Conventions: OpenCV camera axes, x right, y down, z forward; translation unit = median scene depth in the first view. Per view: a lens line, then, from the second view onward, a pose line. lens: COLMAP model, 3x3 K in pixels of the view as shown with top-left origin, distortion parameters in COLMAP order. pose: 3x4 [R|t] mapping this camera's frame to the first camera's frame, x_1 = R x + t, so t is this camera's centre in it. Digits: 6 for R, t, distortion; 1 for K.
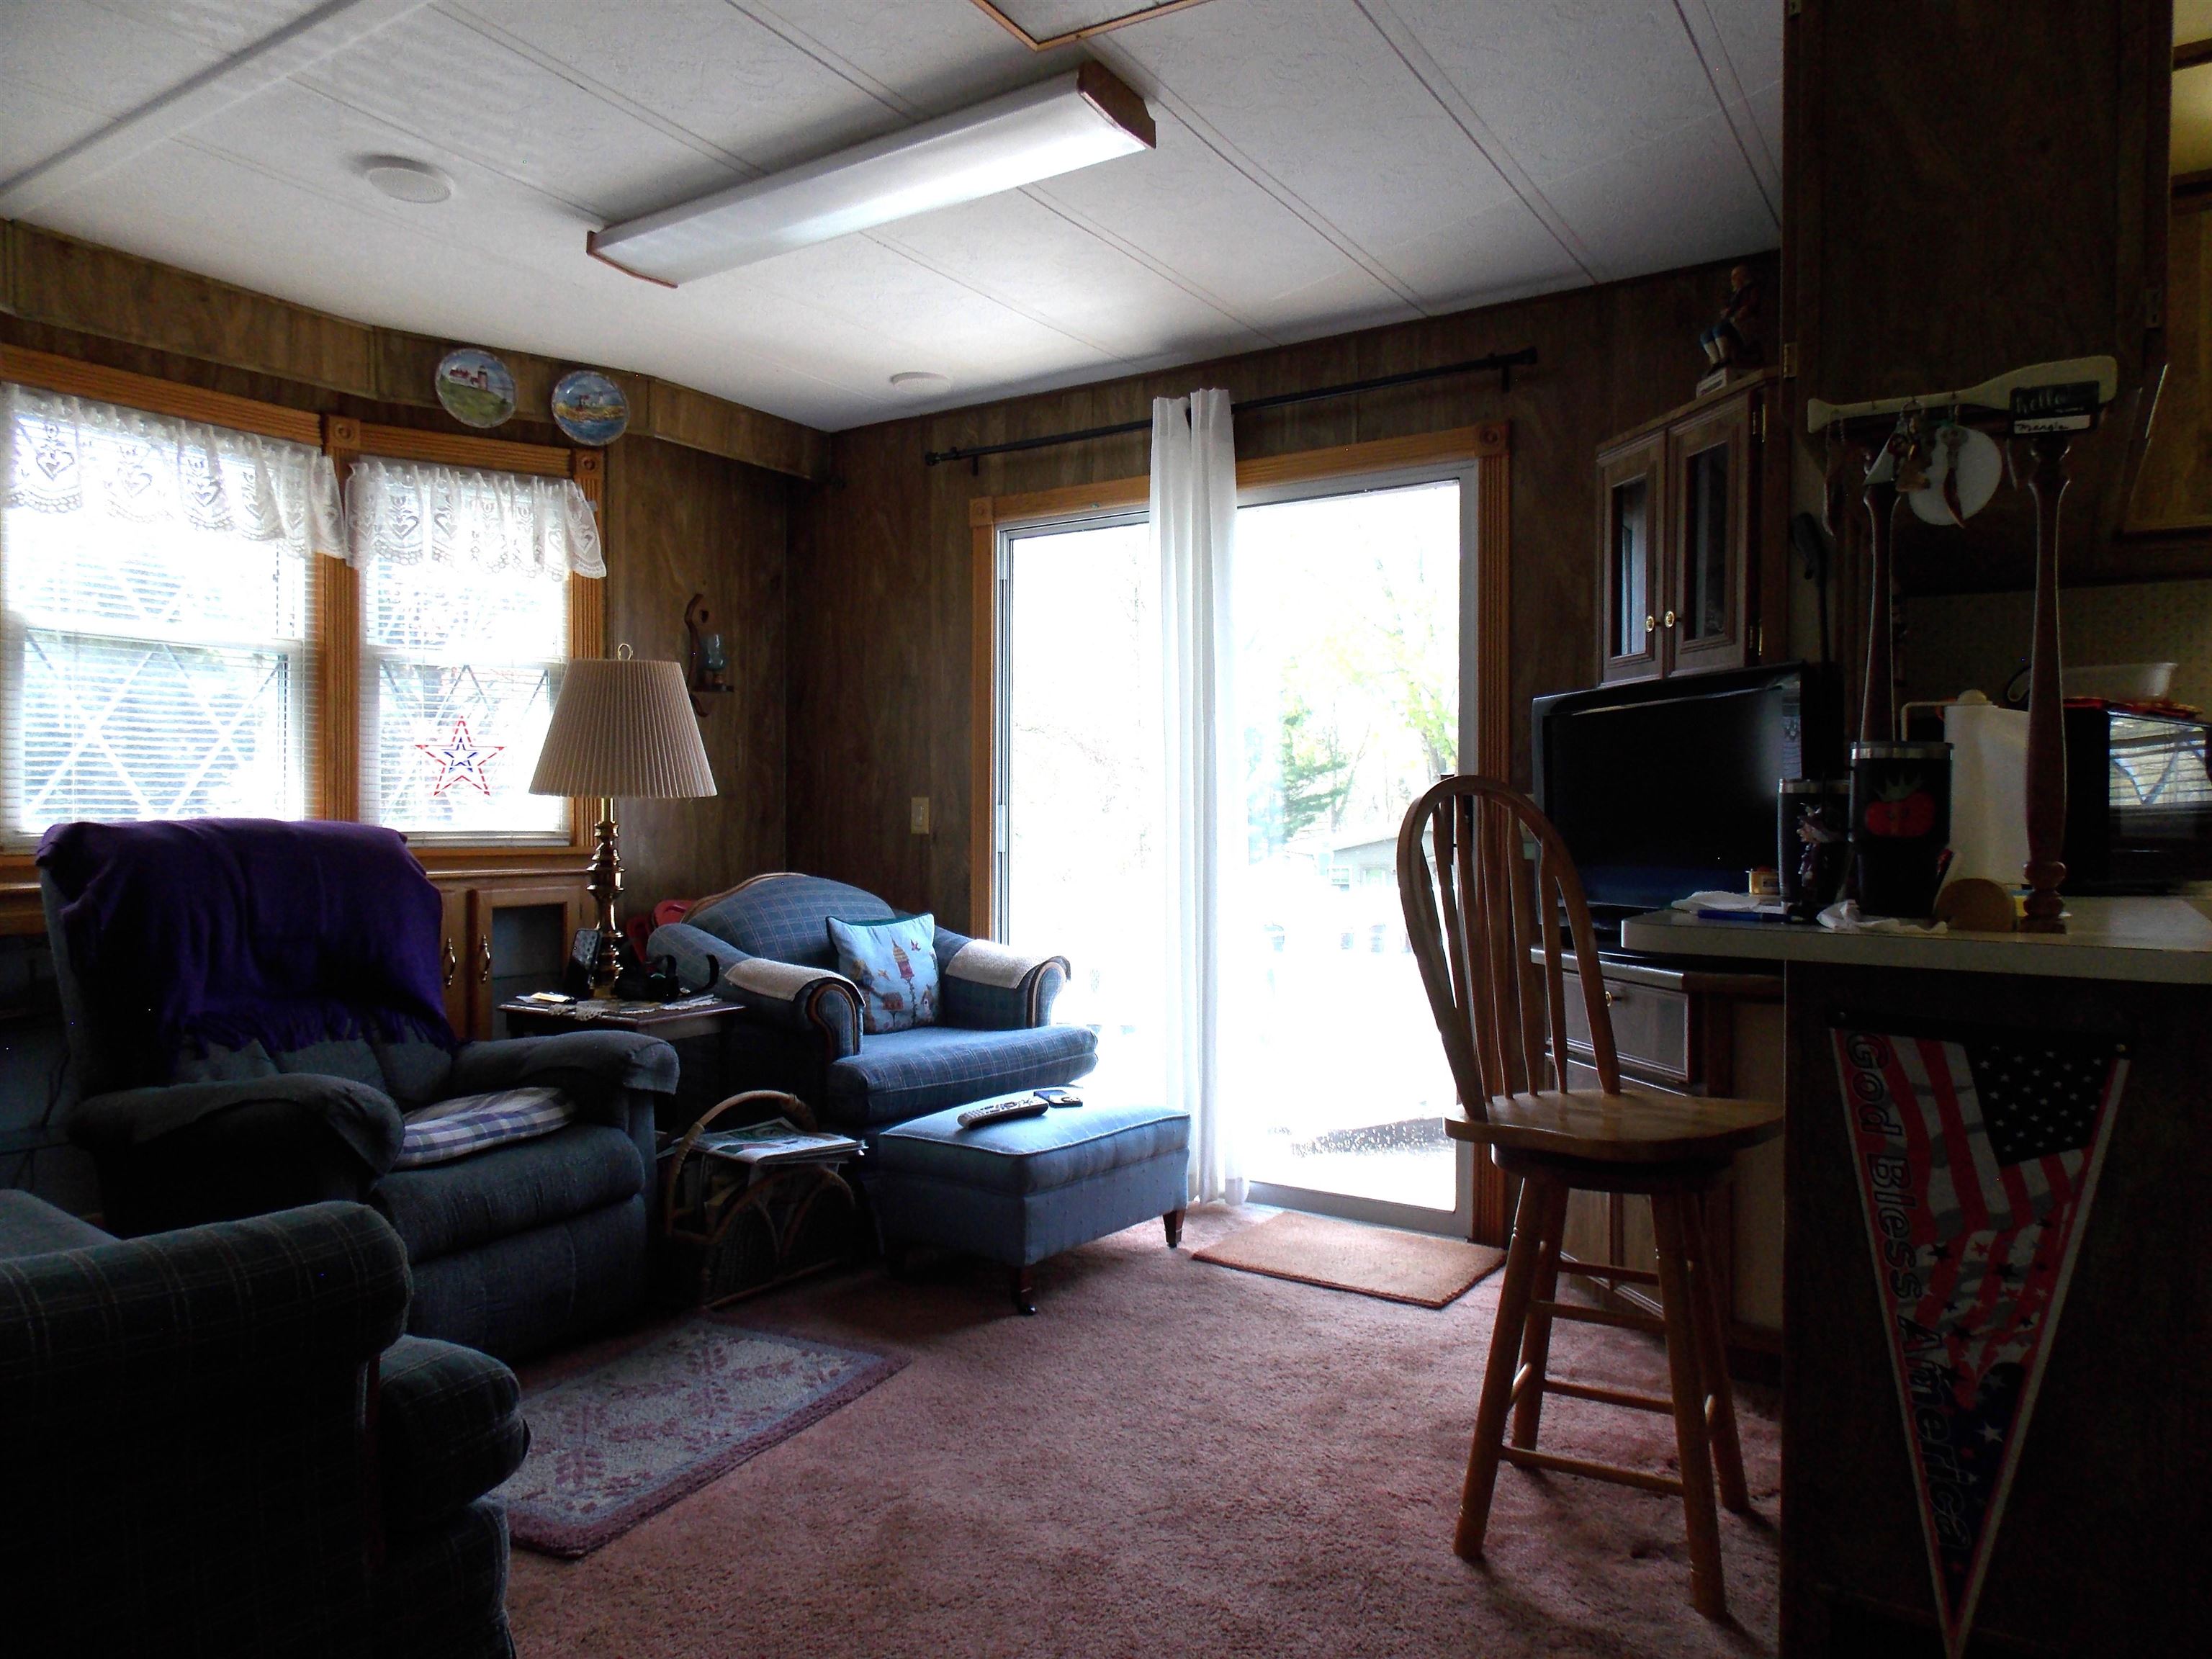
lens RADIAL K [[1454.0, 0, 1105.4], [0, 1454.0, 821.4], [0, 0, 1]] dist [0.005426, -0.007240]
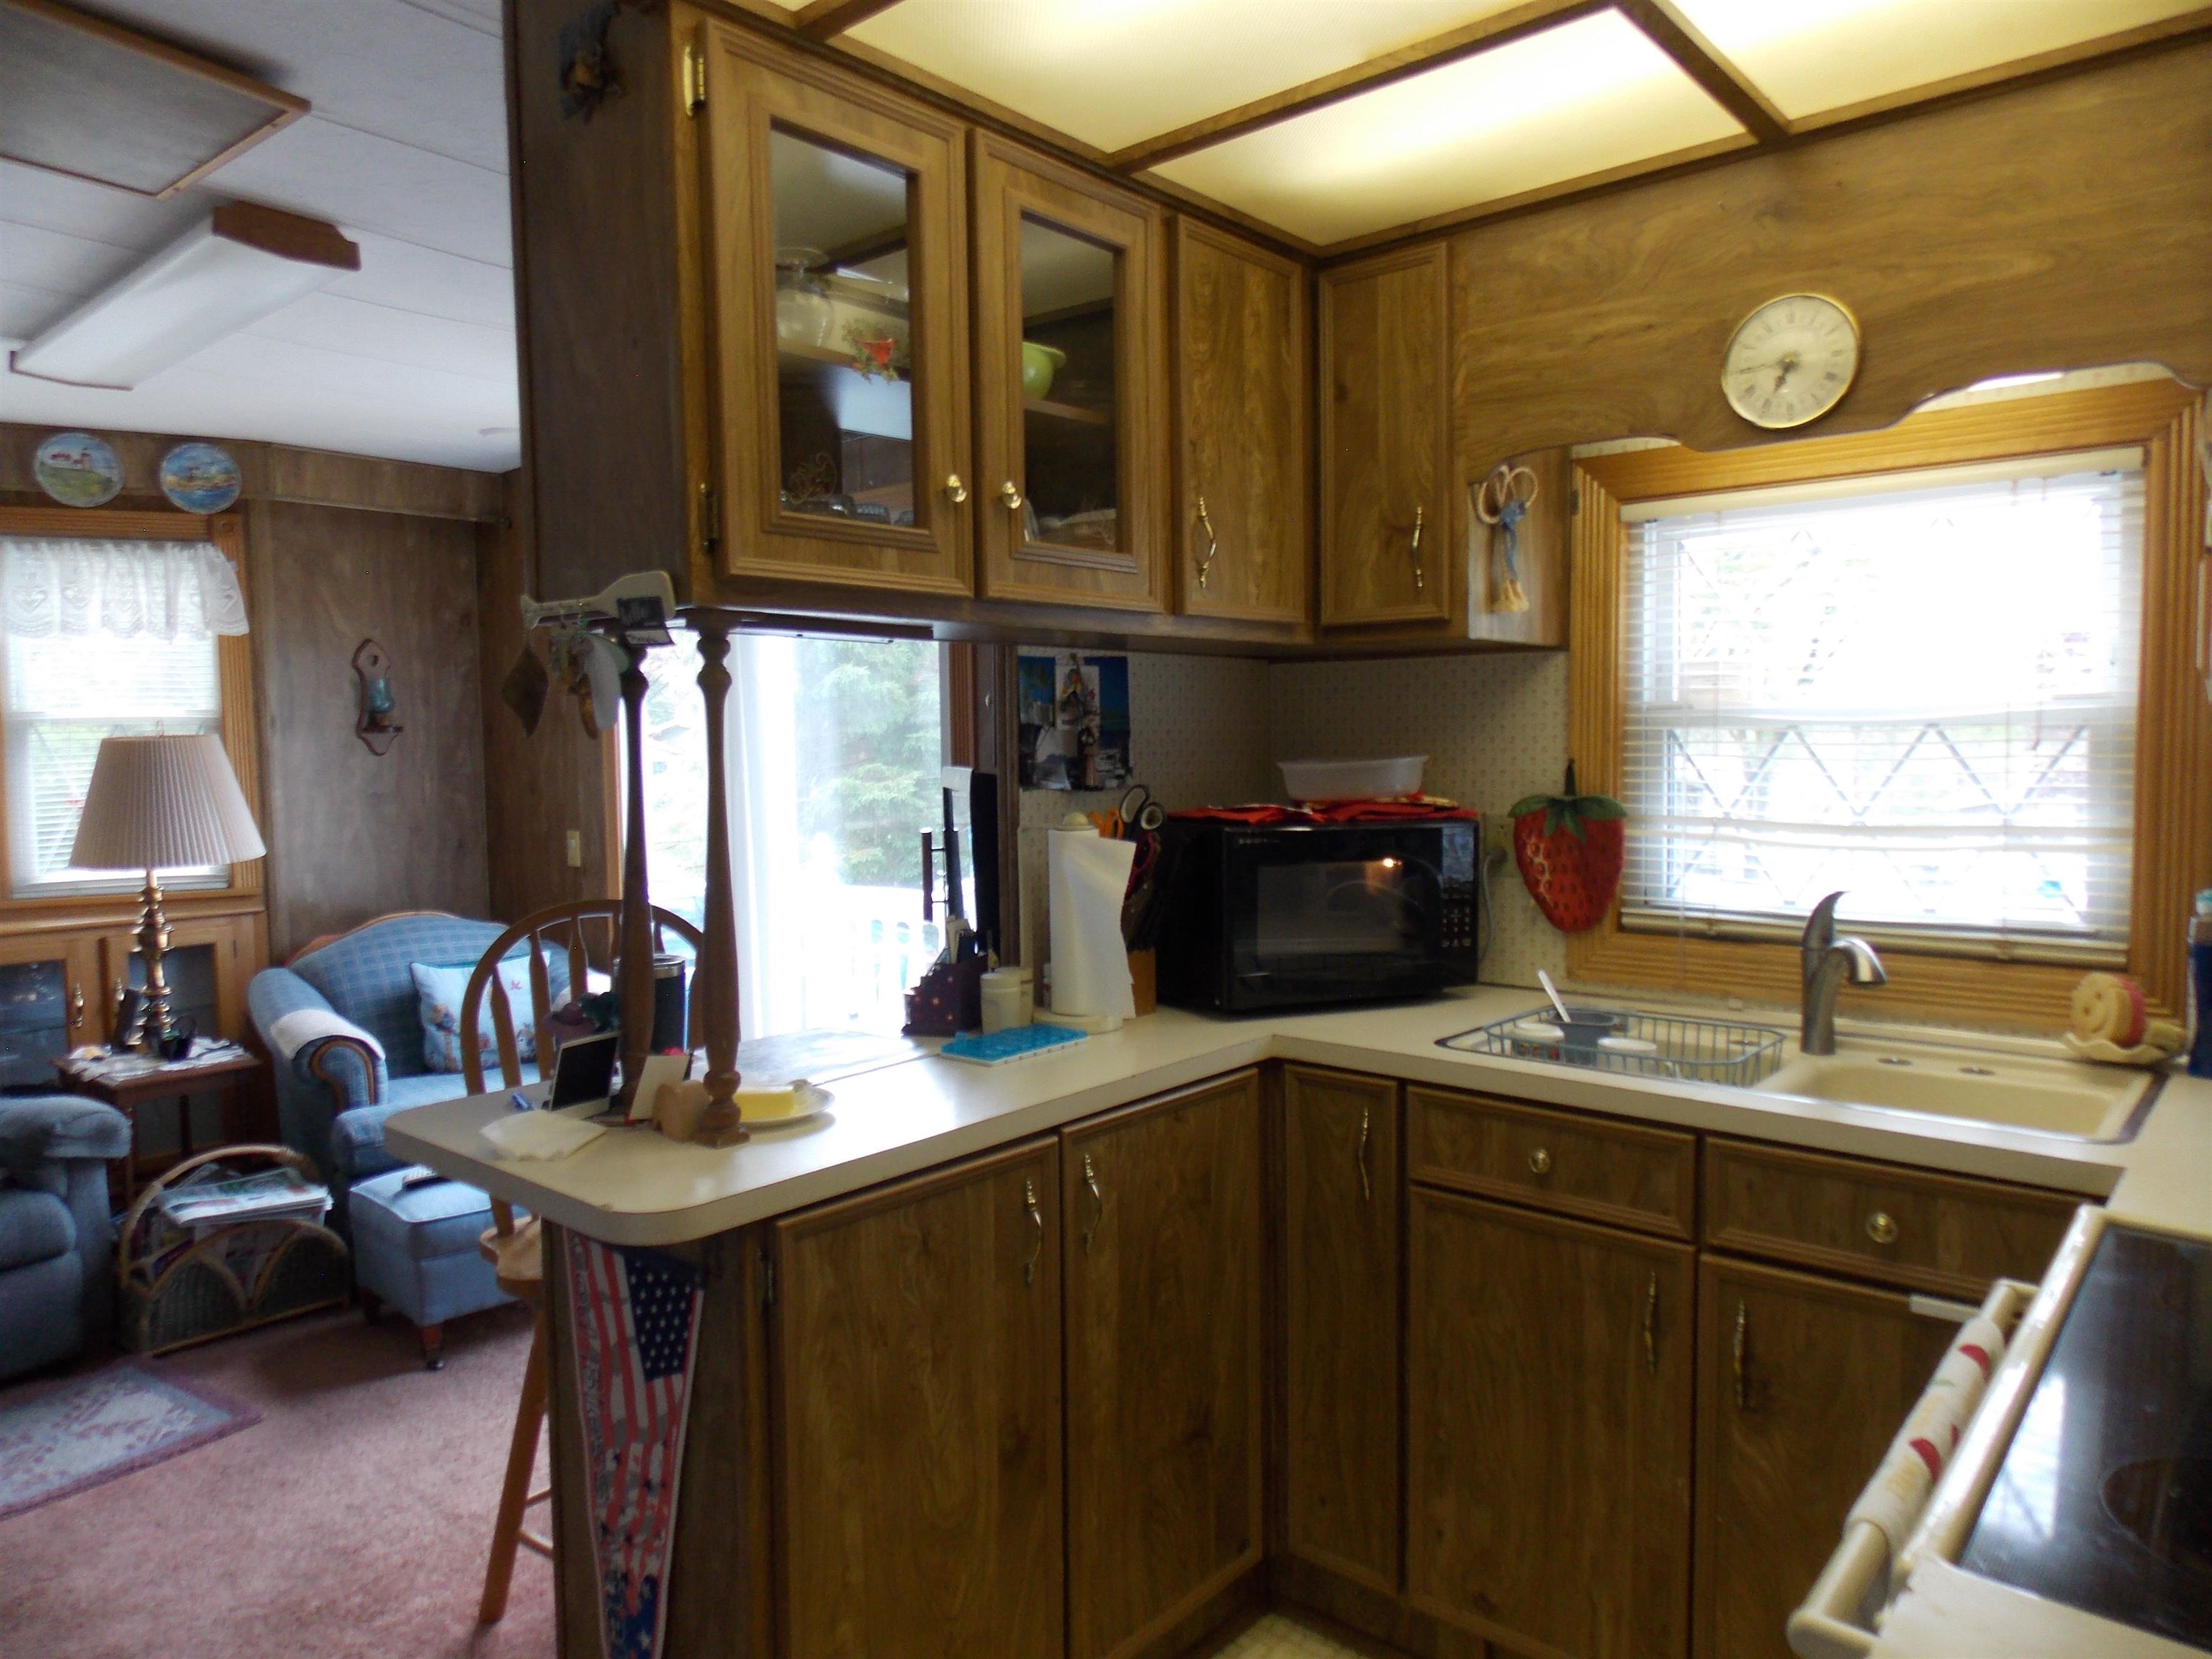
lens RADIAL K [[1454.0, 0, 1109.7], [0, 1454.0, 819.2], [0, 0, 1]] dist [0.005426, -0.007240]
pose [[0.991216, -0.012388, -0.131672, 0.450212], [0.019127, 0.998564, 0.050042, -0.080634], [0.130863, -0.052121, 0.990029, 0.031565]]
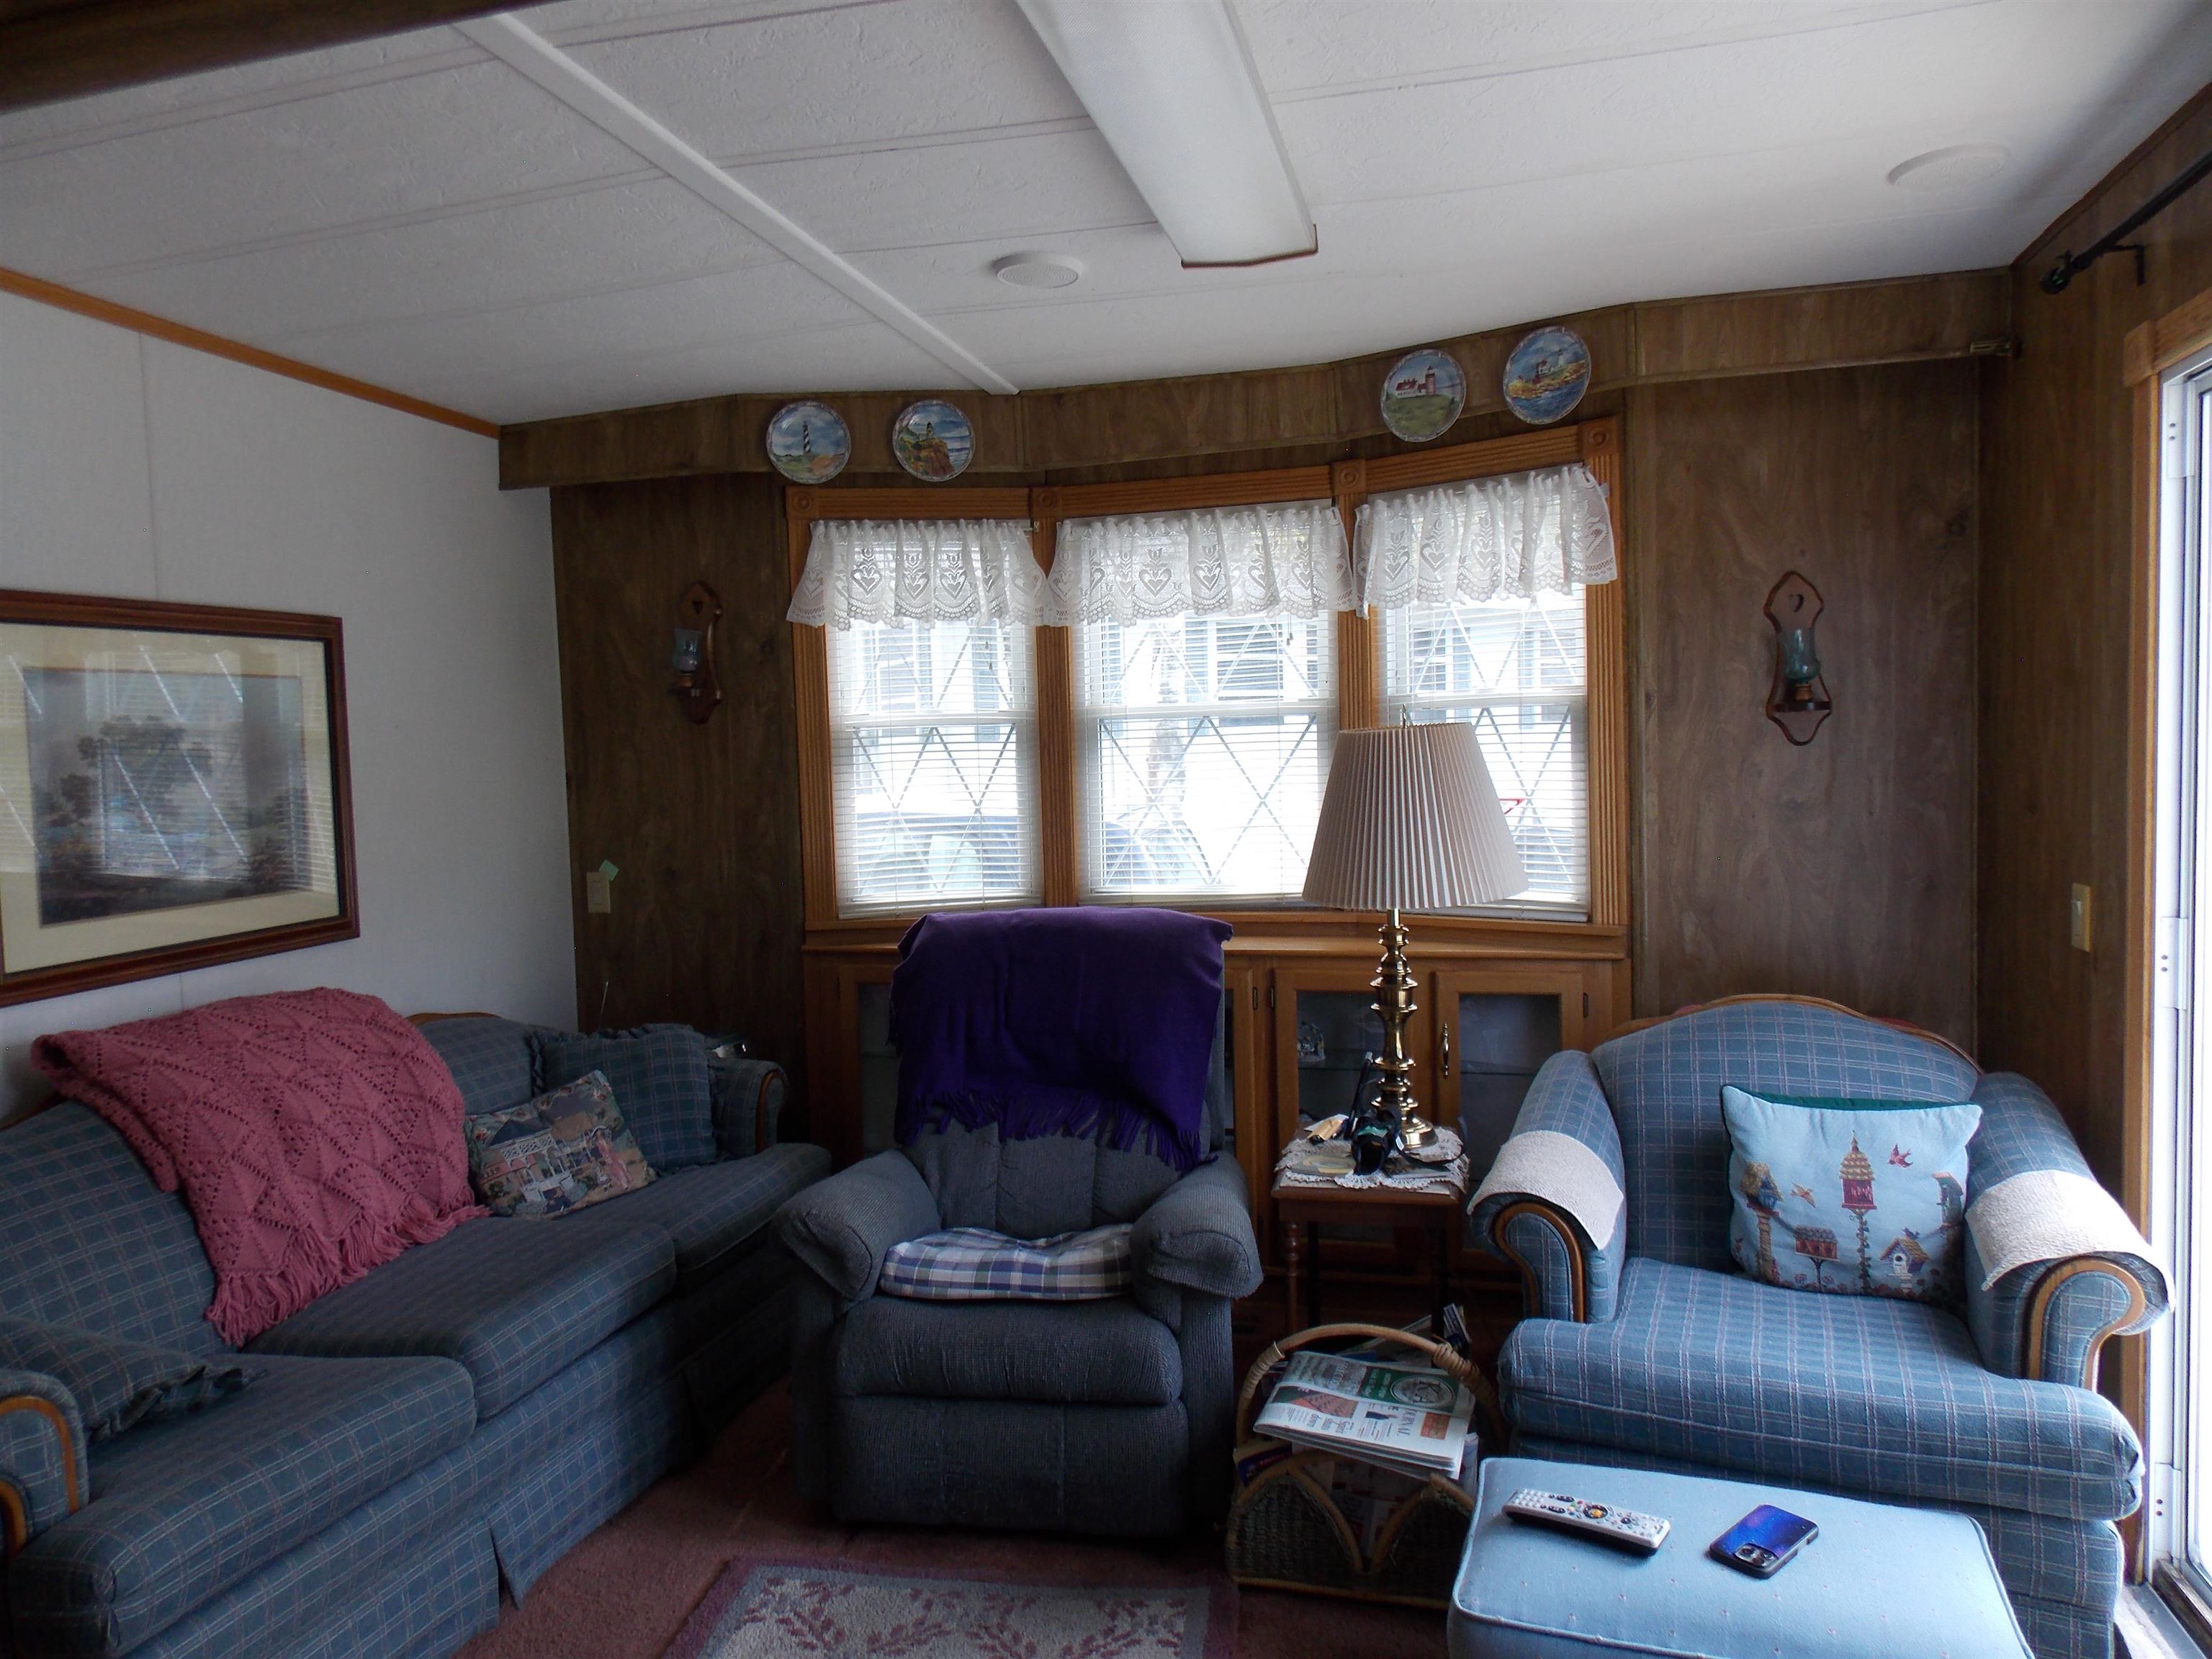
lens RADIAL K [[1454.0, 0, 1110.0], [0, 1454.0, 829.5], [0, 0, 1]] dist [0.005426, -0.007240]
pose [[0.311780, 0.040595, -0.949287, 0.338505], [0.025366, 0.998375, 0.051025, -0.089118], [0.949816, -0.039988, 0.310243, 0.543504]]
